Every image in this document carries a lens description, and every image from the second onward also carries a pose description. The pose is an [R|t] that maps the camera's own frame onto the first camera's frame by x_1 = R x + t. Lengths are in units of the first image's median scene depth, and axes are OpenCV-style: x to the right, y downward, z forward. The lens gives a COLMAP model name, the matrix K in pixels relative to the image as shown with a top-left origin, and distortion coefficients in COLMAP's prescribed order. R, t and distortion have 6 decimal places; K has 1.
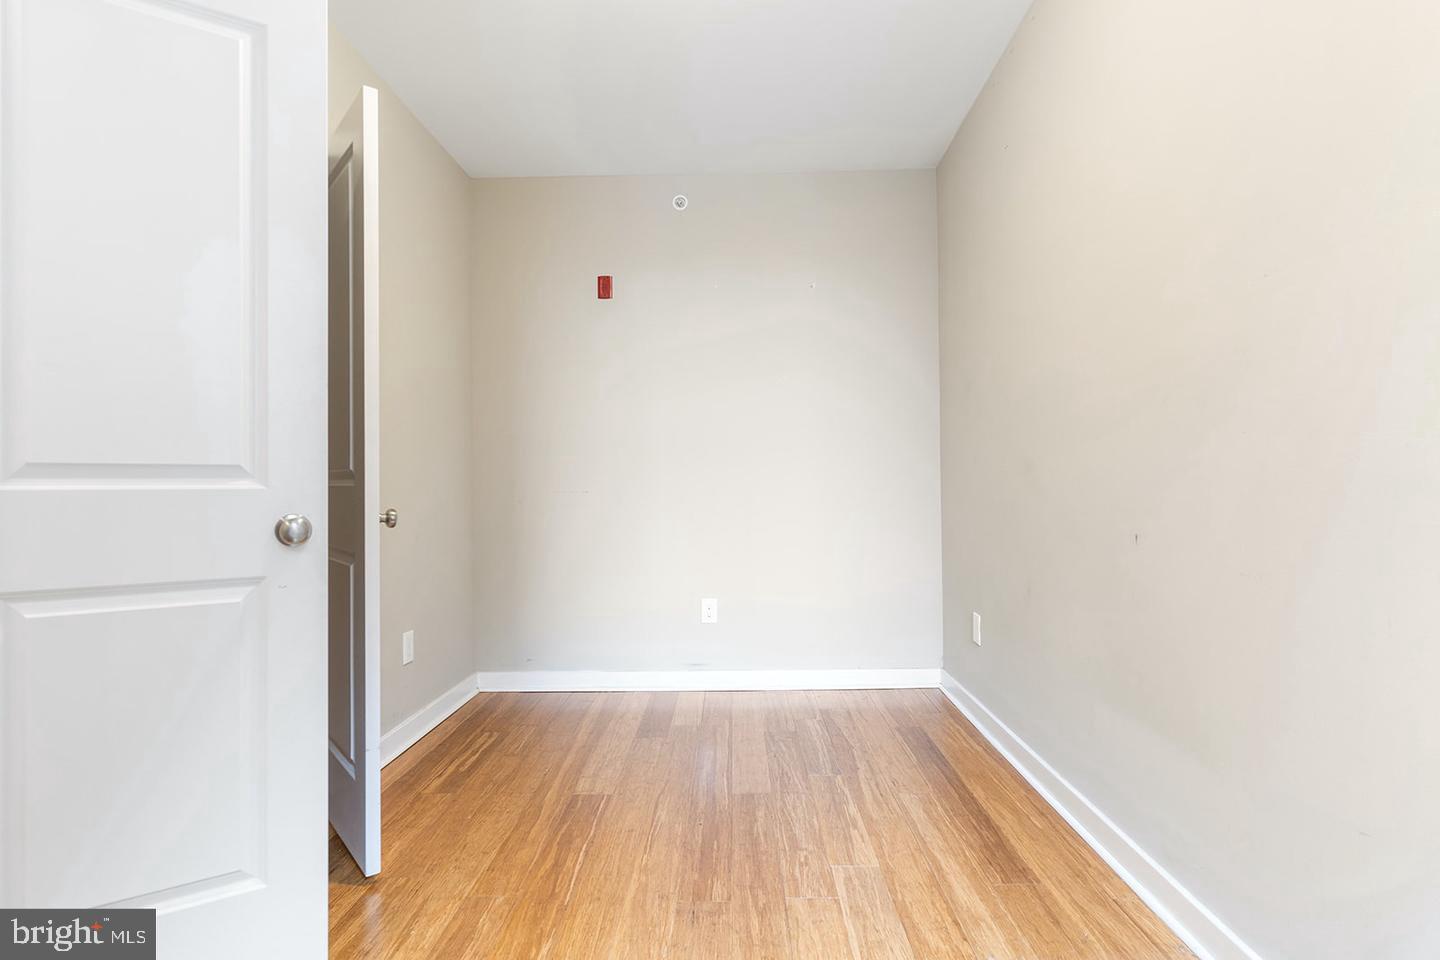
lens RADIAL K [[742.3, 0, 720.5], [0, 742.3, 473.1], [0, 0, 1]] dist [-0.006855, 0.004300]
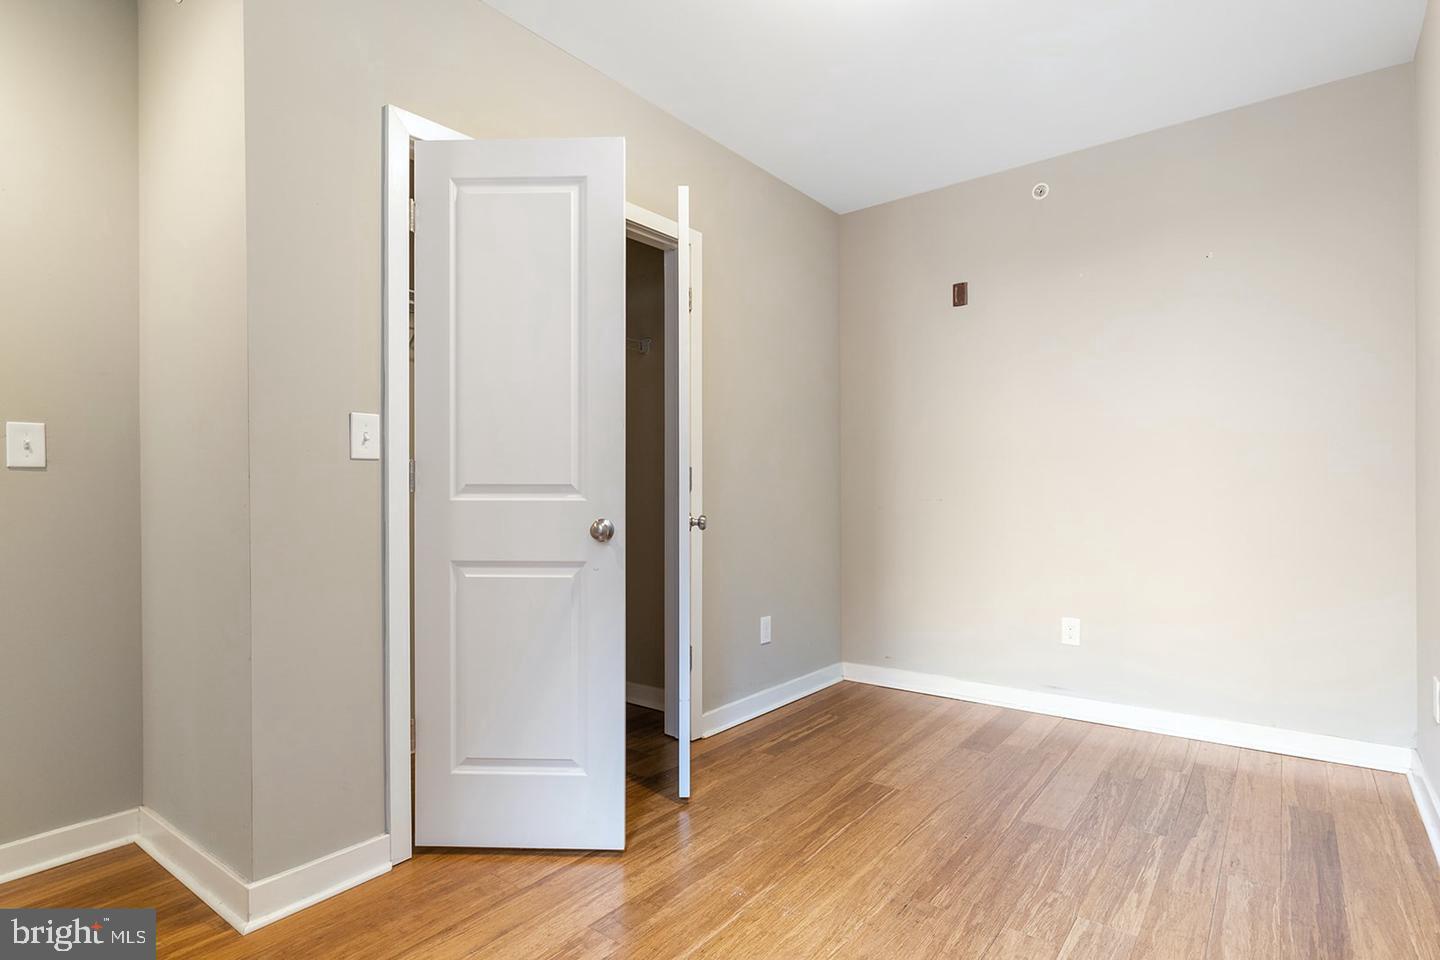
lens RADIAL K [[742.3, 0, 699.3], [0, 742.3, 483.2], [0, 0, 1]] dist [-0.006855, 0.004300]
pose [[0.795044, 0.001561, -0.606550, 0.273209], [0.006419, 0.999919, 0.010987, -0.017369], [0.606518, -0.012629, 0.794969, -0.007559]]
